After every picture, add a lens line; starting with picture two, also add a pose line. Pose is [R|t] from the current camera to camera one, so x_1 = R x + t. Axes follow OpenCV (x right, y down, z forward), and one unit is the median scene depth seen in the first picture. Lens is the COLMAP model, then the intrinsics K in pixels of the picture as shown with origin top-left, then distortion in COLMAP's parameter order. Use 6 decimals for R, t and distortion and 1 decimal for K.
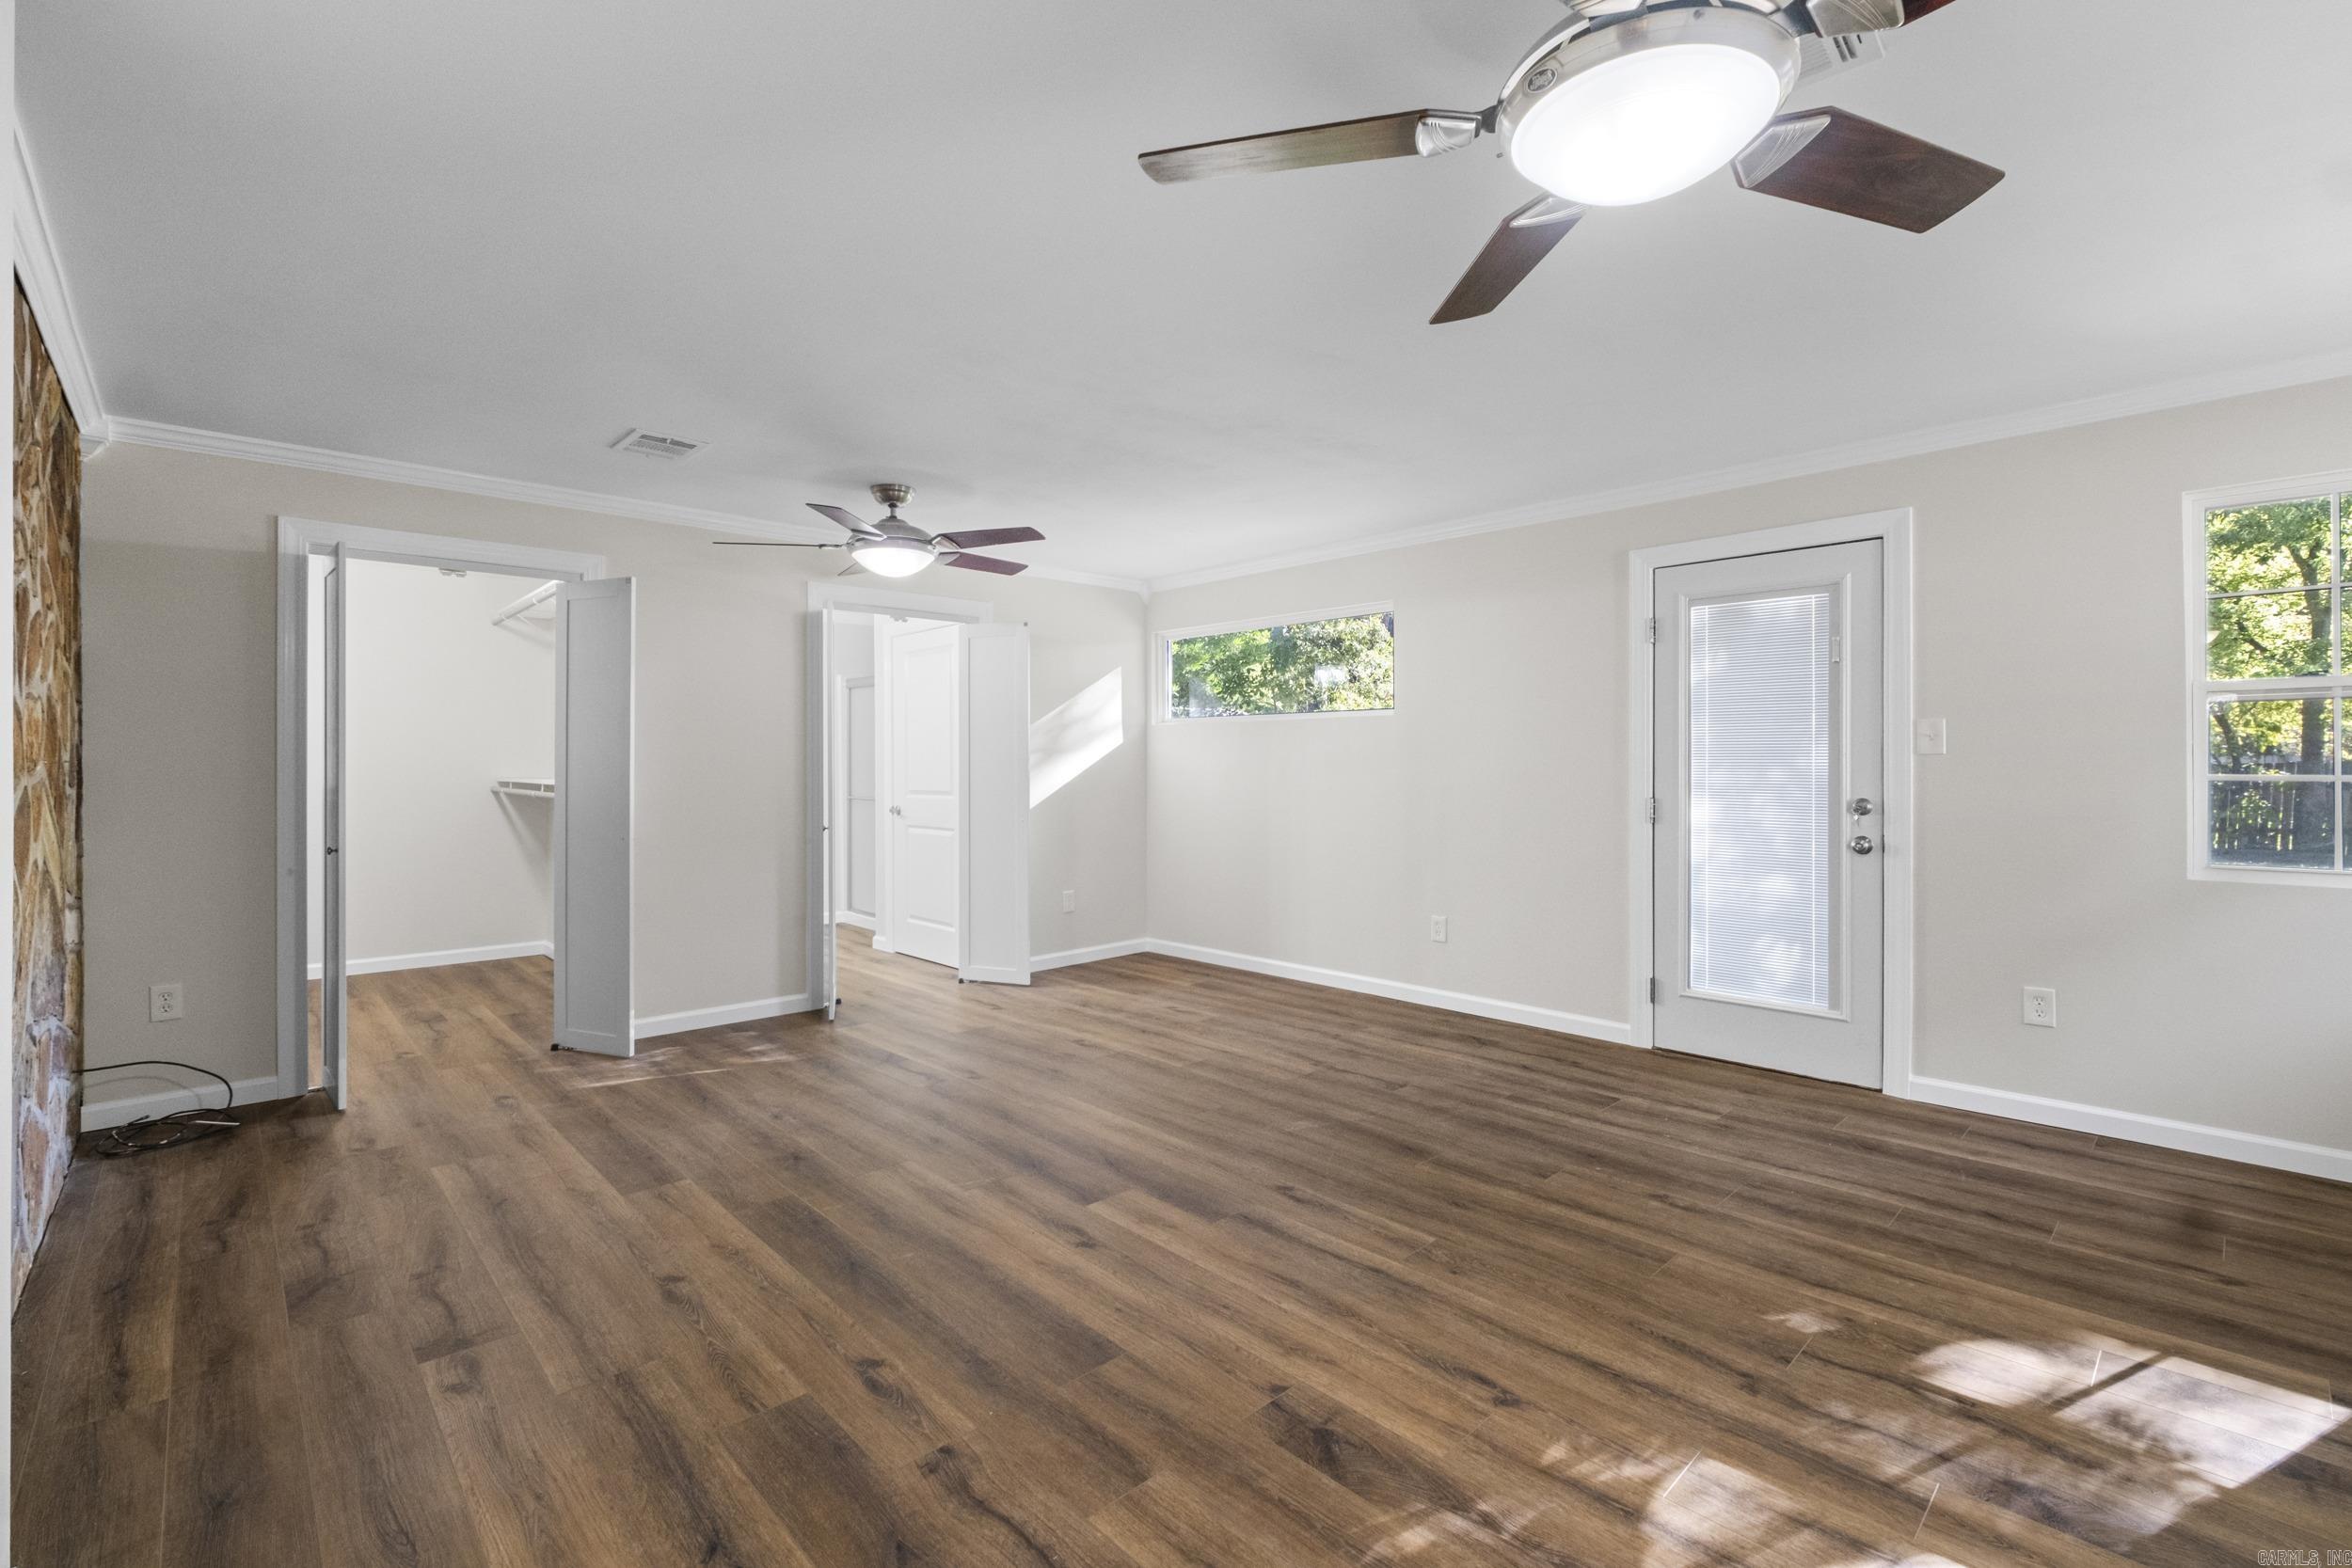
lens RADIAL K [[1021.8, 0, 1163.1], [0, 1021.8, 754.3], [0, 0, 1]] dist [-0.005650, -0.000426]
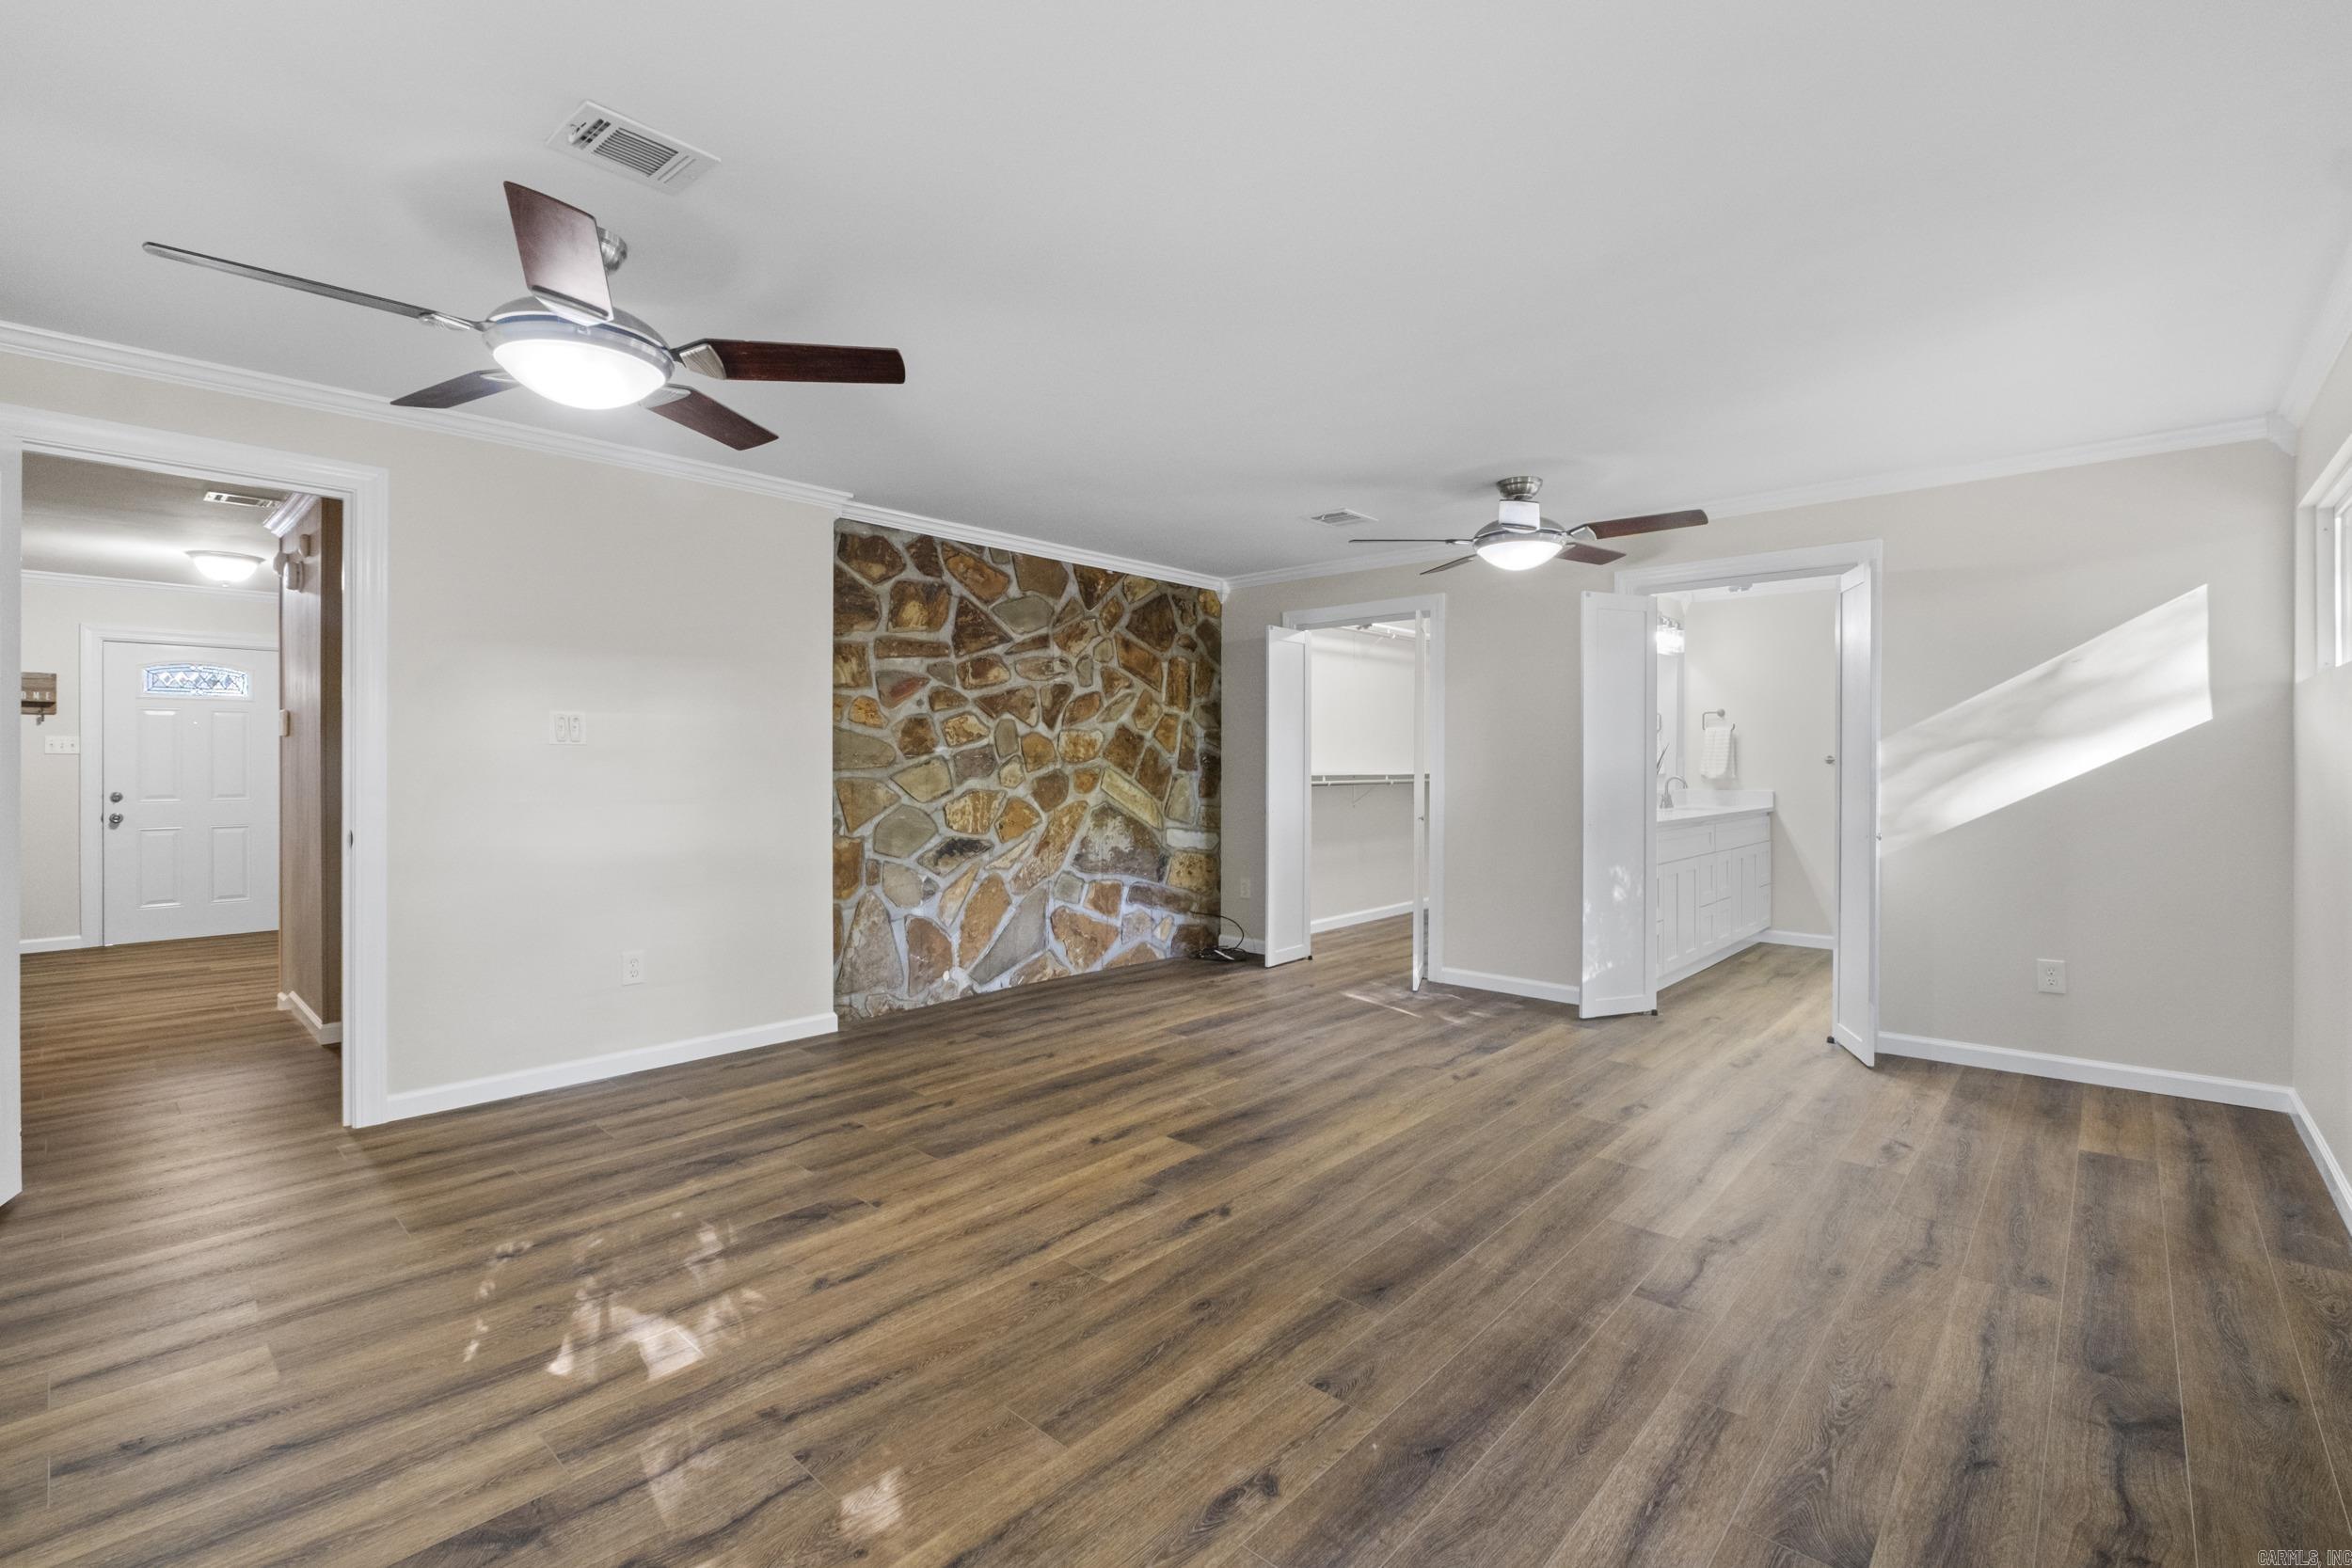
lens RADIAL K [[1021.8, 0, 1163.1], [0, 1021.8, 754.3], [0, 0, 1]] dist [-0.005650, -0.000426]
pose [[0.077819, -0.005658, -0.996951, 1.189026], [0.009408, 0.999944, -0.004940, 0.011382], [0.996923, -0.008995, 0.077868, 0.990367]]
